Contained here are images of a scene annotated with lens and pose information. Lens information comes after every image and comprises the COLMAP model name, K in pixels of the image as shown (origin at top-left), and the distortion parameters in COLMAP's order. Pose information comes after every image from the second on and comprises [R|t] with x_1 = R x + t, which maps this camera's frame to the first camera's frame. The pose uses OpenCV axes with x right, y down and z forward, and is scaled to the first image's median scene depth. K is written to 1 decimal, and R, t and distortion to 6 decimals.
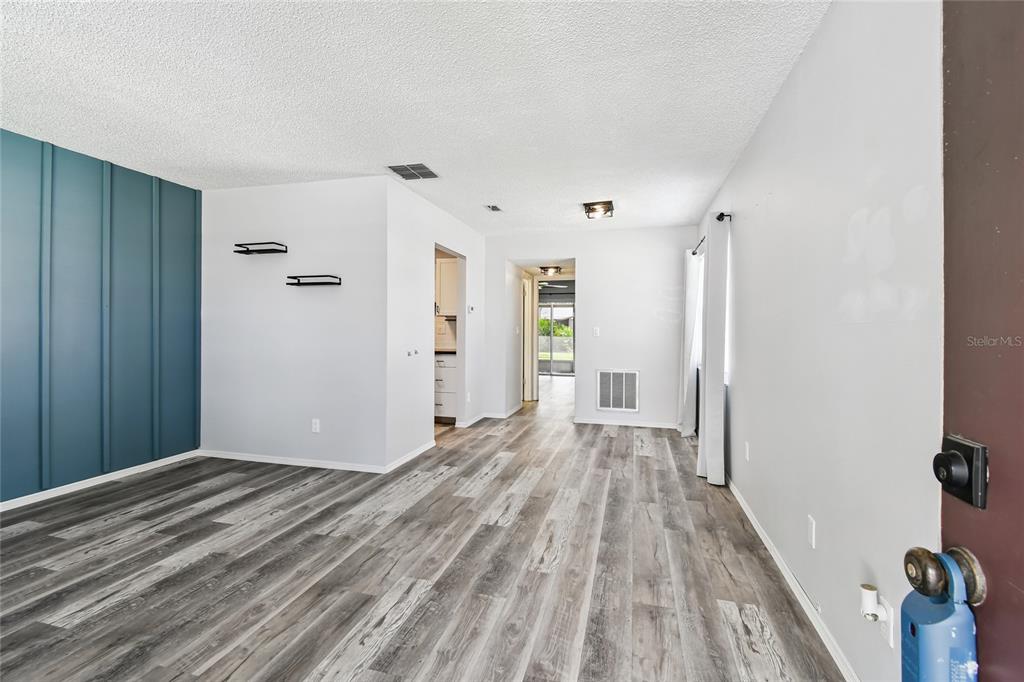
lens RADIAL K [[456.8, 0, 511.7], [0, 456.8, 323.1], [0, 0, 1]] dist [0.011774, -0.015830]
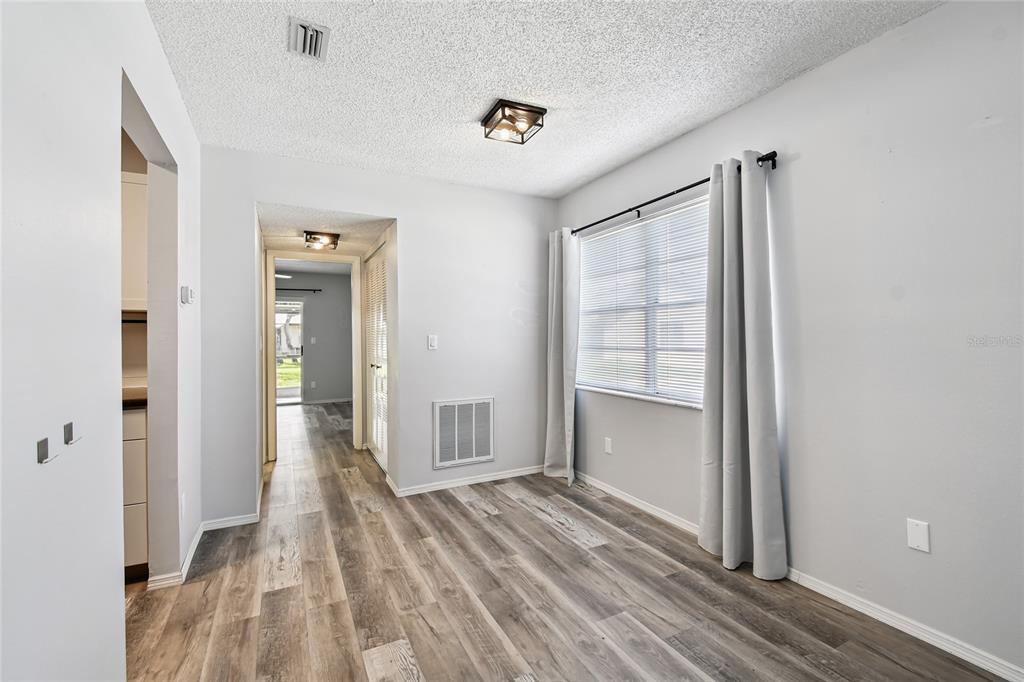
lens RADIAL K [[447.1, 0, 511.6], [0, 447.1, 335.3], [0, 0, 1]] dist [0.027259, -0.025691]
pose [[0.745025, -0.014289, 0.666883, -0.211802], [0.006867, 0.999882, 0.013753, 0.003171], [-0.667001, -0.005667, 0.745035, 0.715493]]
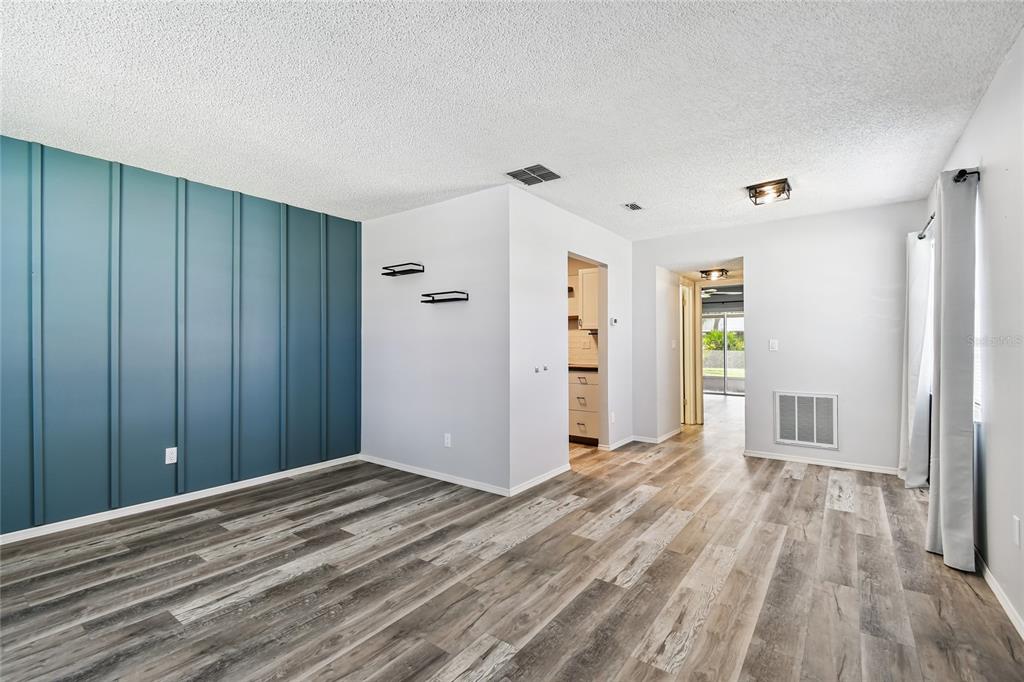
lens RADIAL K [[447.1, 0, 511.6], [0, 447.1, 335.3], [0, 0, 1]] dist [0.027259, -0.025691]
pose [[0.929731, -0.015546, -0.367910, 0.070721], [0.013890, 0.999878, -0.007150, 0.000743], [0.367977, 0.001537, 0.929834, 0.129524]]
